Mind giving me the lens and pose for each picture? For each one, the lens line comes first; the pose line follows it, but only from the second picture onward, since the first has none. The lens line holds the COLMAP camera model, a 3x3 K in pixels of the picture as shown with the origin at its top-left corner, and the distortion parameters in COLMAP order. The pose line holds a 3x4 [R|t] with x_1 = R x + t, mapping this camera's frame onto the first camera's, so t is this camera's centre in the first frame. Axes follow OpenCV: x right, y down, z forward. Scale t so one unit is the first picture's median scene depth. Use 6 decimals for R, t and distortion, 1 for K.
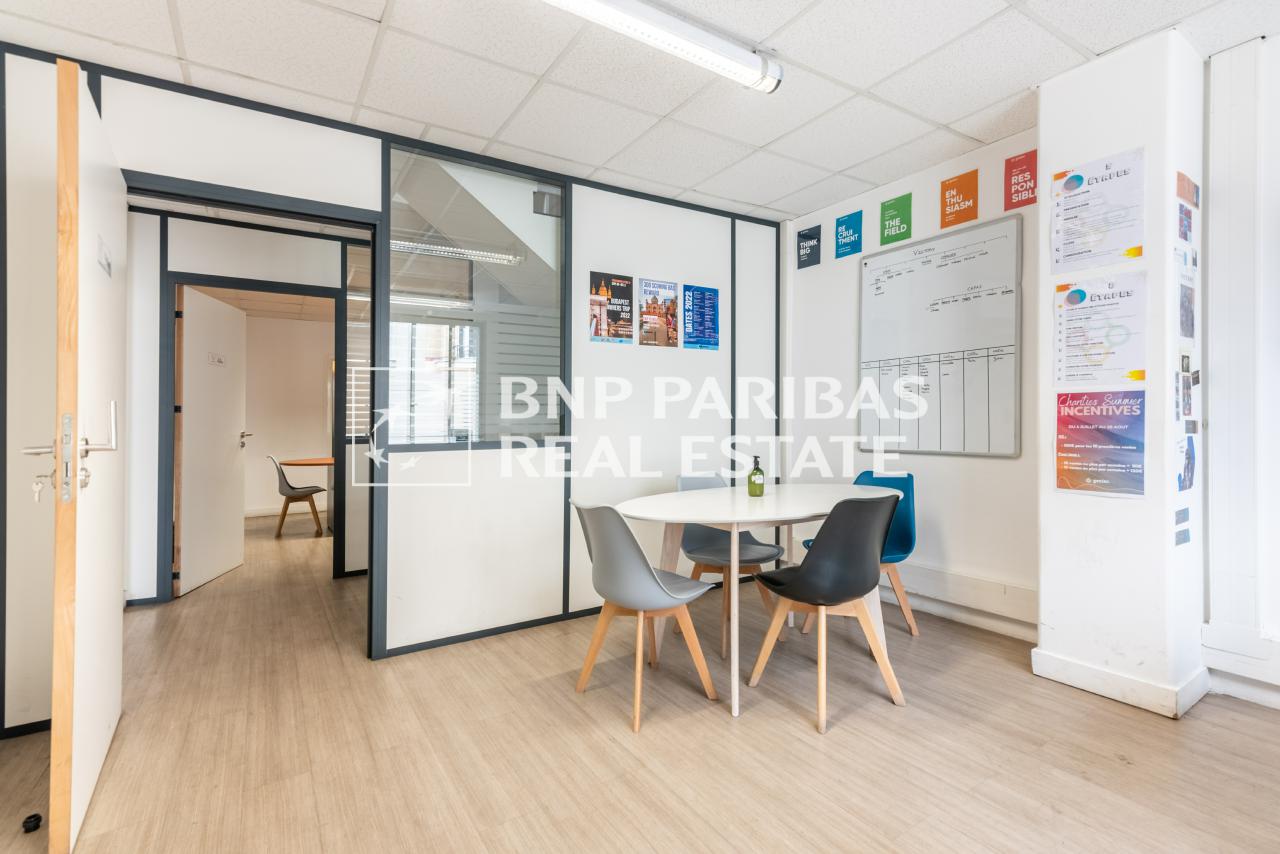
lens RADIAL K [[580.9, 0, 640.0], [0, 580.9, 427.0], [0, 0, 1]] dist [0.001887, -0.000214]
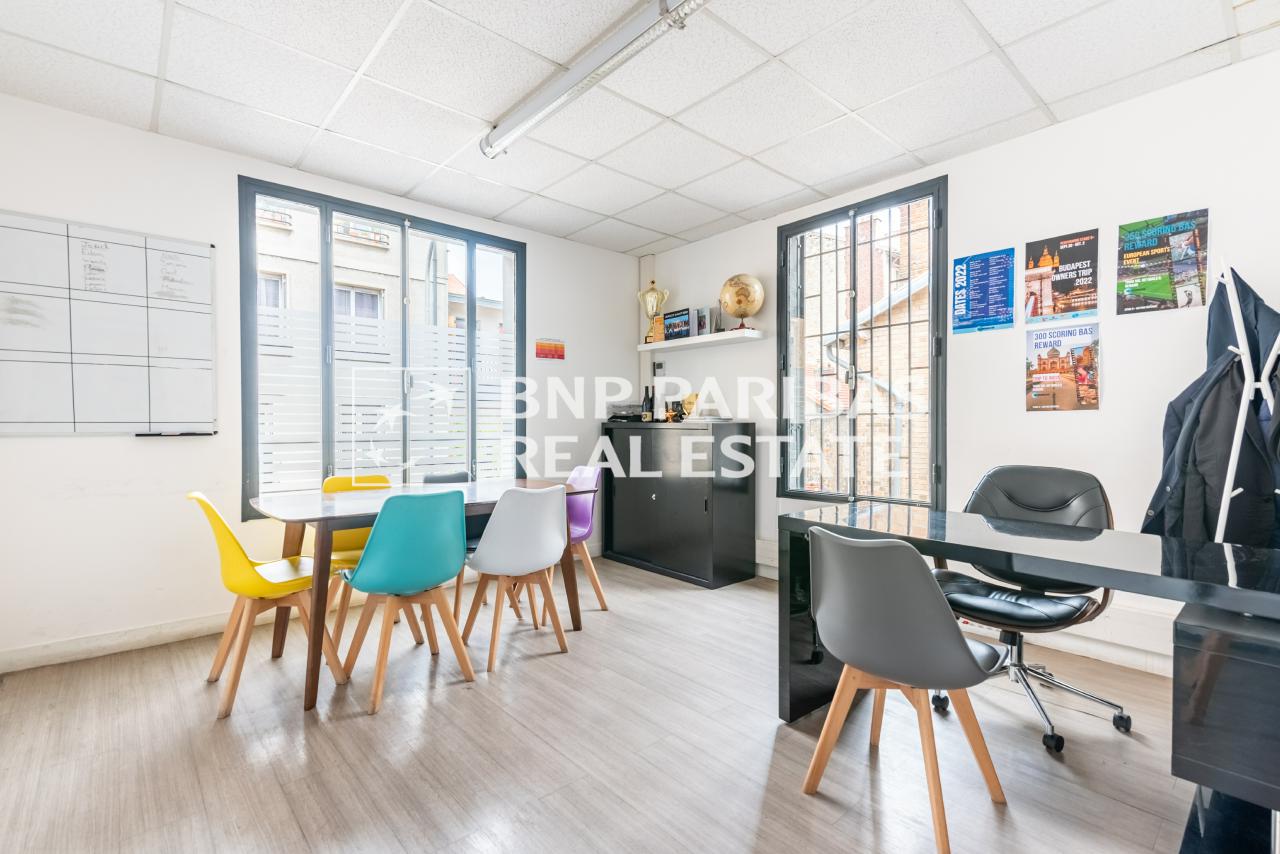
lens RADIAL K [[580.9, 0, 640.0], [0, 580.9, 427.0], [0, 0, 1]] dist [0.001887, -0.000214]
pose [[0.151122, 0.019267, -0.988327, 0.885914], [-0.020516, 0.999656, 0.016351, -0.009664], [0.988302, 0.017805, 0.151466, 0.461623]]
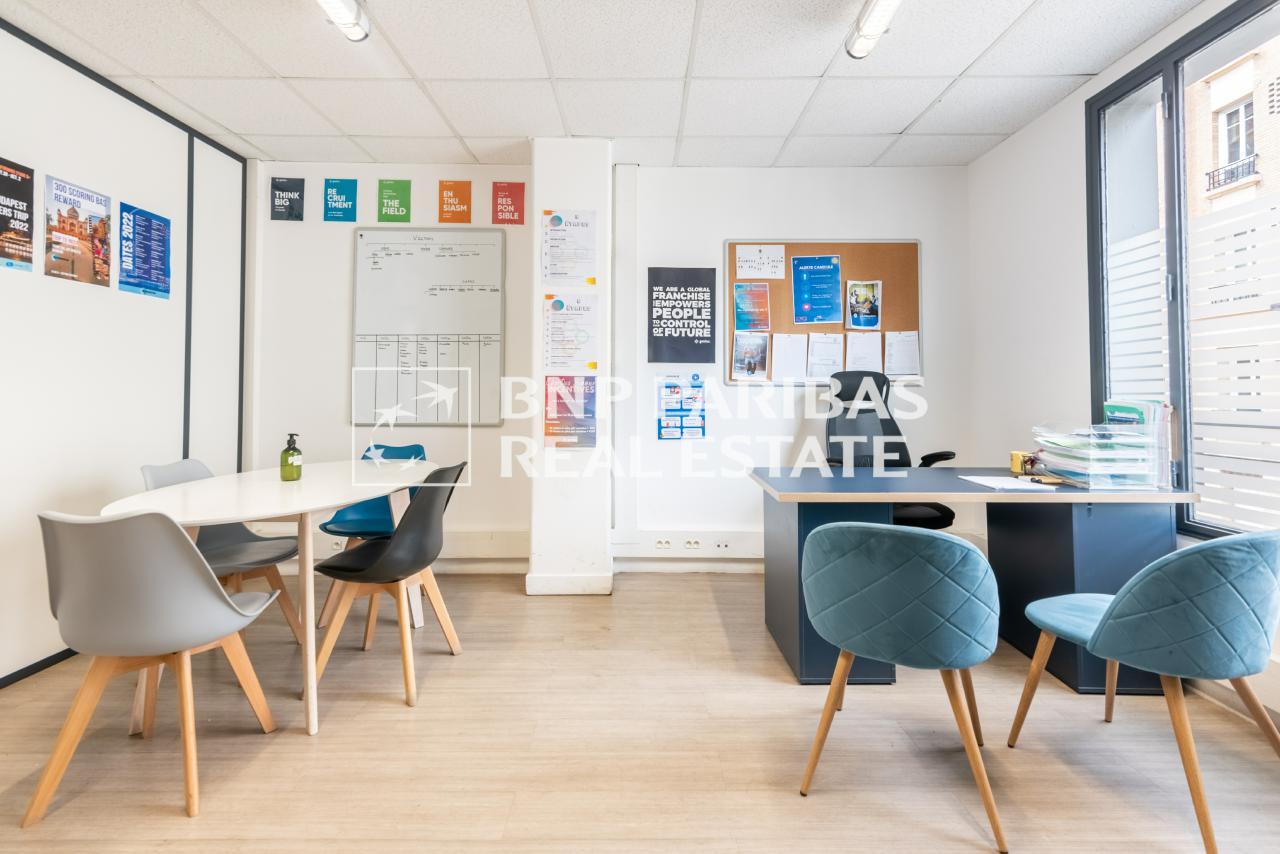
lens RADIAL K [[583.5, 0, 643.1], [0, 583.5, 392.2], [0, 0, 1]] dist [0.000401, -0.000644]
pose [[0.531328, 0.015733, 0.847020, -0.200615], [-0.002006, 0.999848, -0.017313, 0.001719], [-0.847164, 0.007500, 0.531279, 0.074498]]
